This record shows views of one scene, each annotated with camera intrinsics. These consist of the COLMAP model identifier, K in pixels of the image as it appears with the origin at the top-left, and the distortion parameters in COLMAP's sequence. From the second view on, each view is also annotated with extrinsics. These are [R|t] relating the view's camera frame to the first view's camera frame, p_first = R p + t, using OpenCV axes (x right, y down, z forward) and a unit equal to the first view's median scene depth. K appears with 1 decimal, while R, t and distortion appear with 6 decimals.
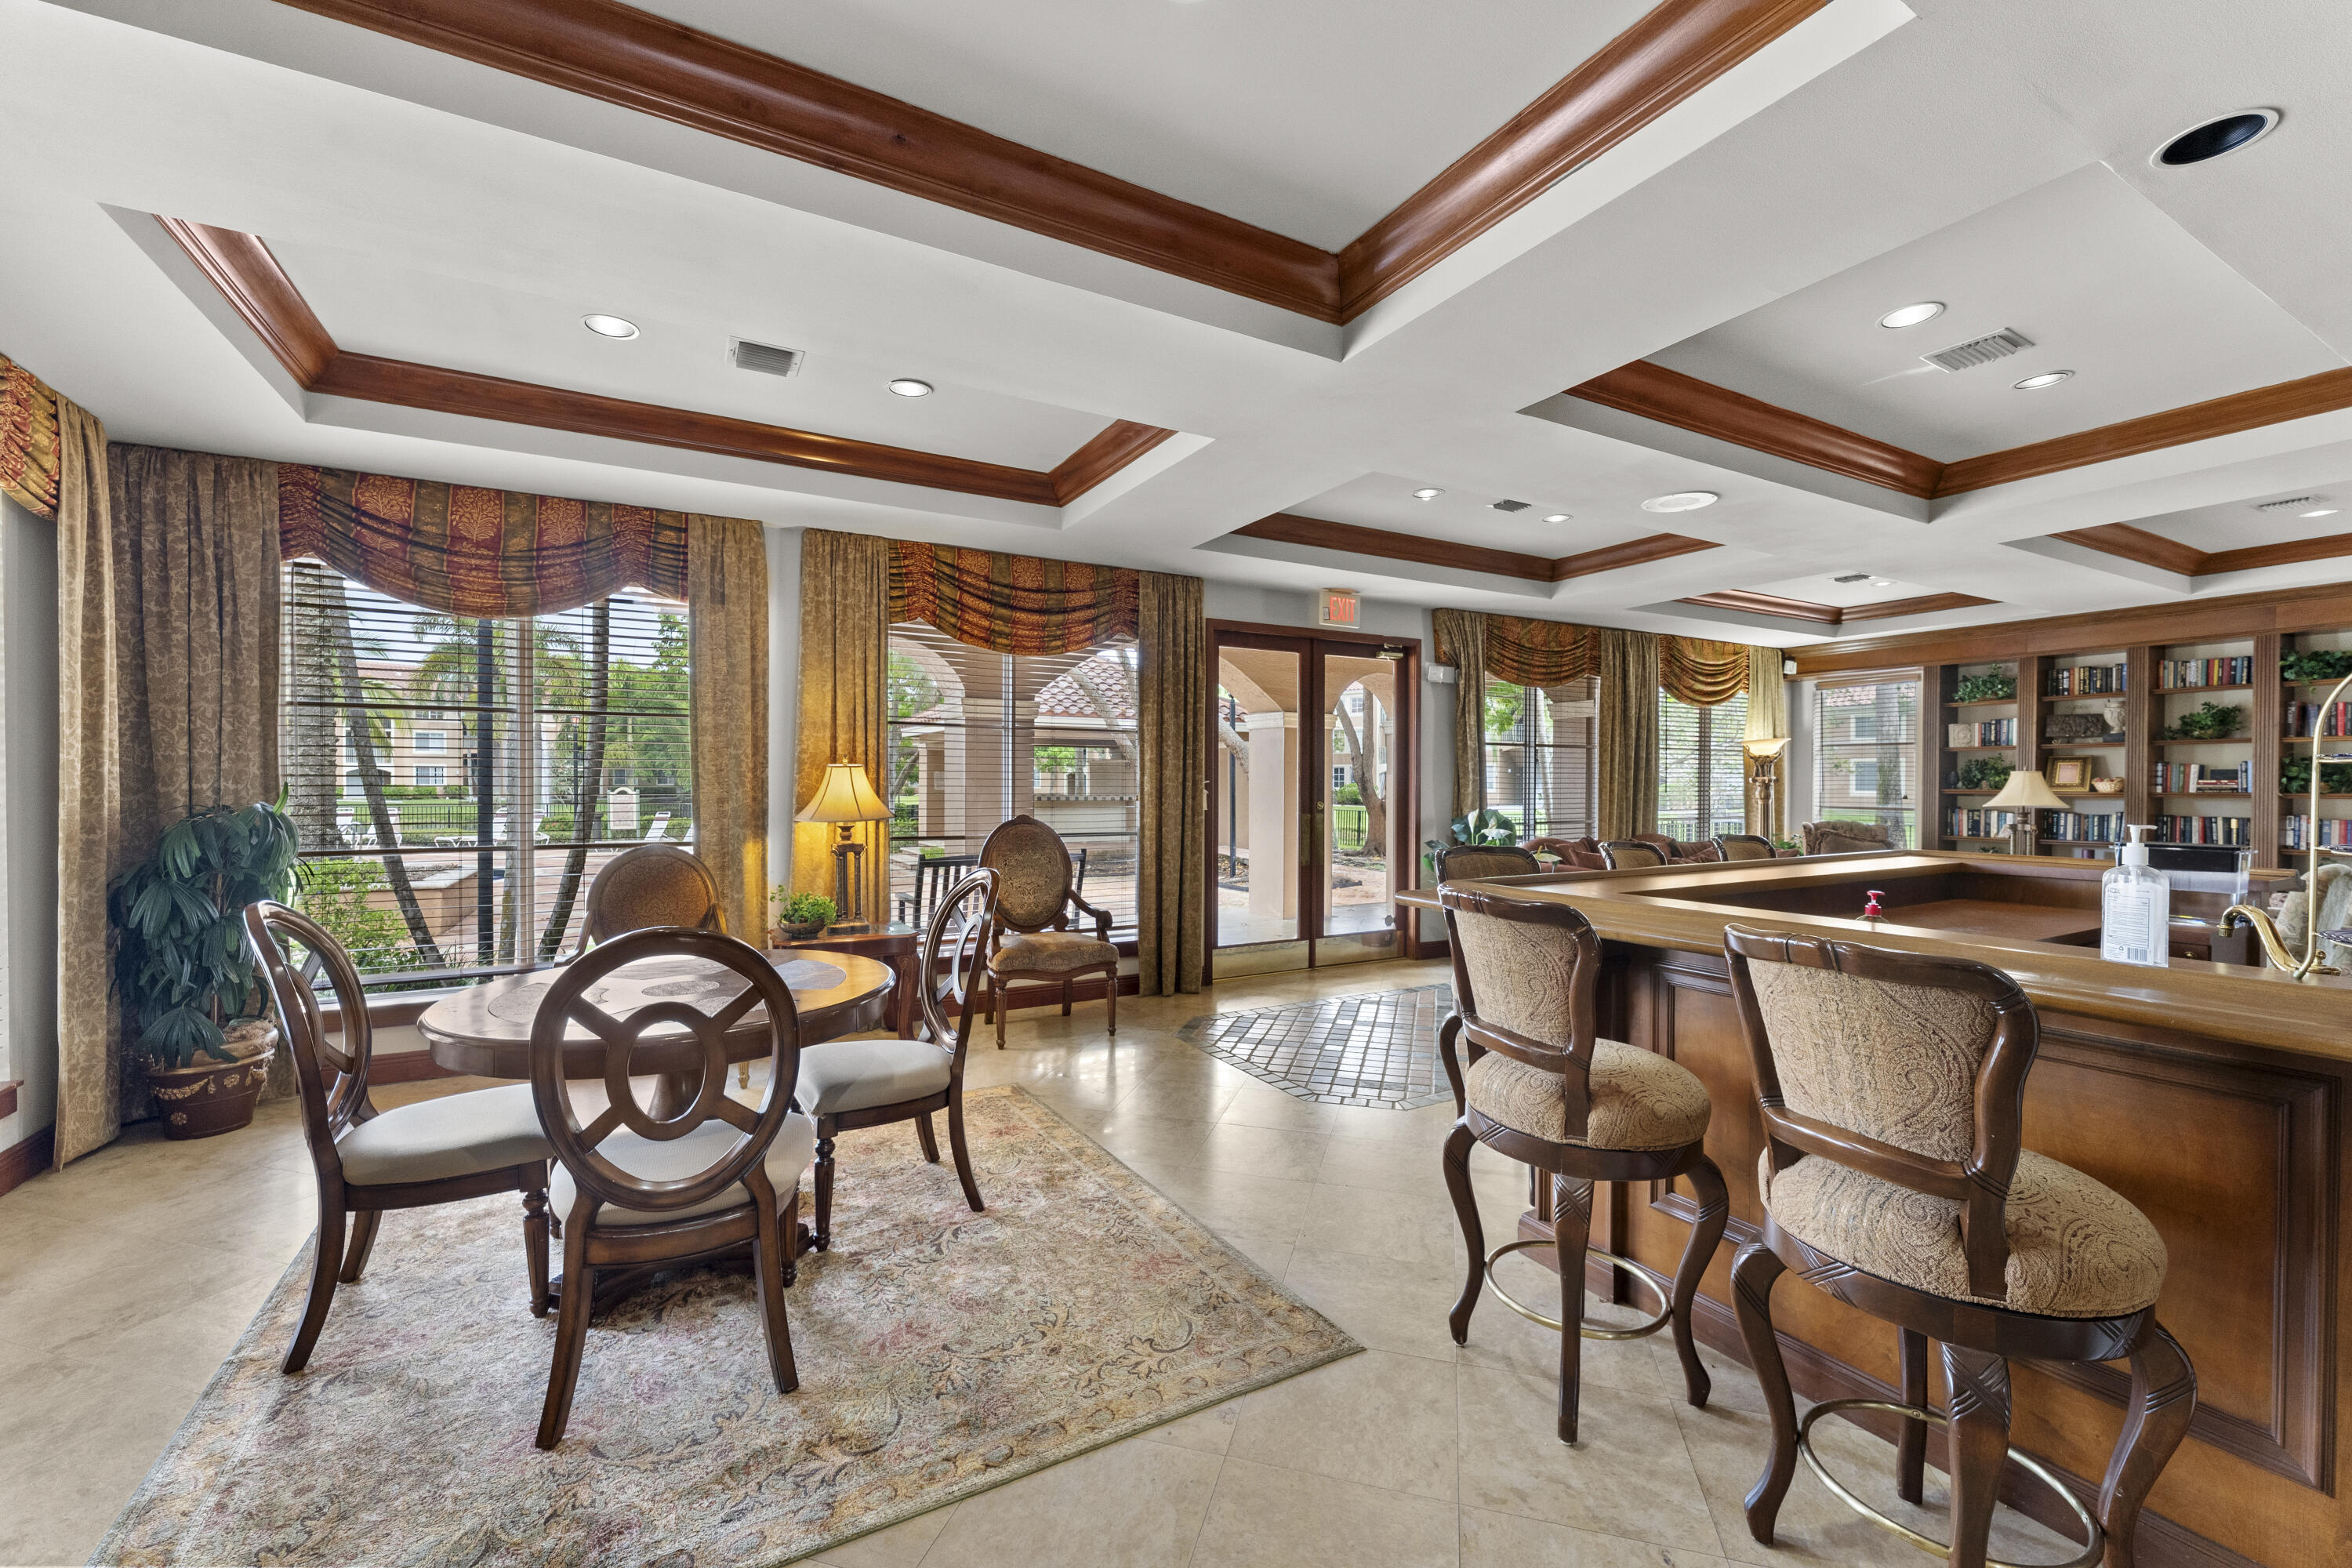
lens RADIAL K [[951.6, 0, 1185.0], [0, 951.6, 778.8], [0, 0, 1]] dist [-0.000214, 0.000004]
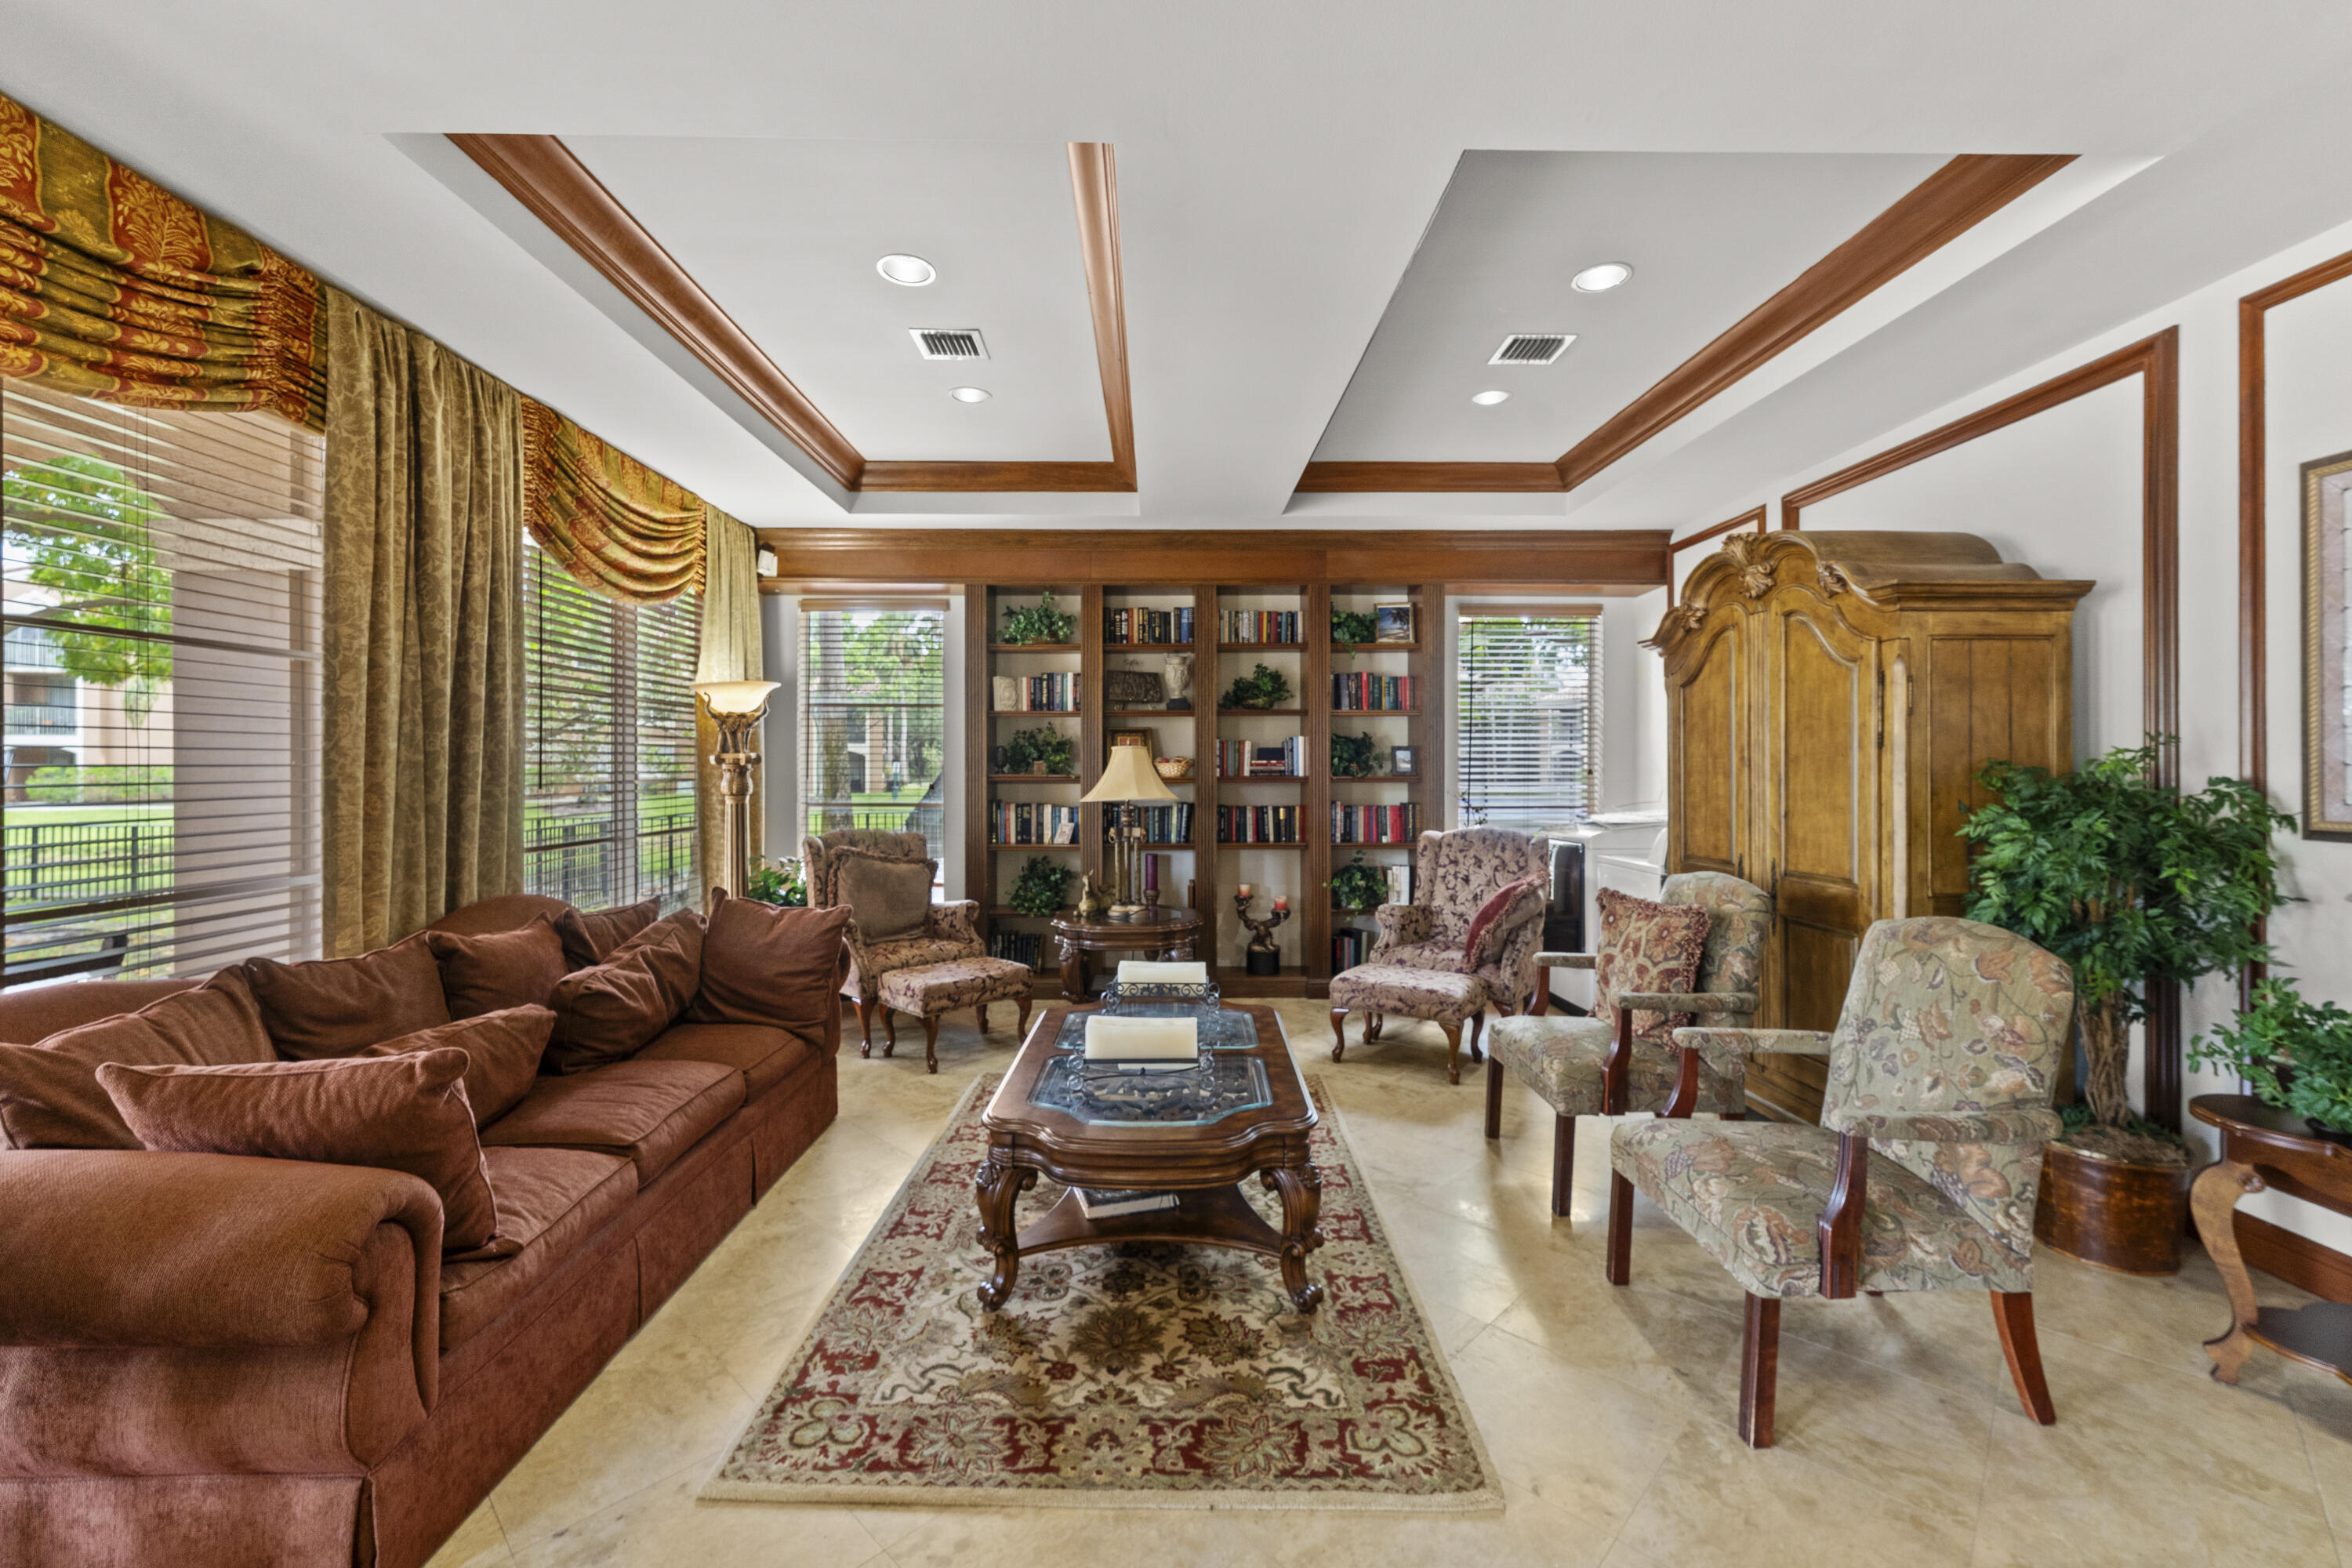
lens RADIAL K [[951.6, 0, 1185.0], [0, 951.6, 778.8], [0, 0, 1]] dist [-0.000214, 0.000004]
pose [[0.469388, -0.013828, 0.882884, 0.283294], [-0.001885, 0.999859, 0.016662, 0.003076], [-0.882990, -0.009485, 0.469296, 0.583694]]
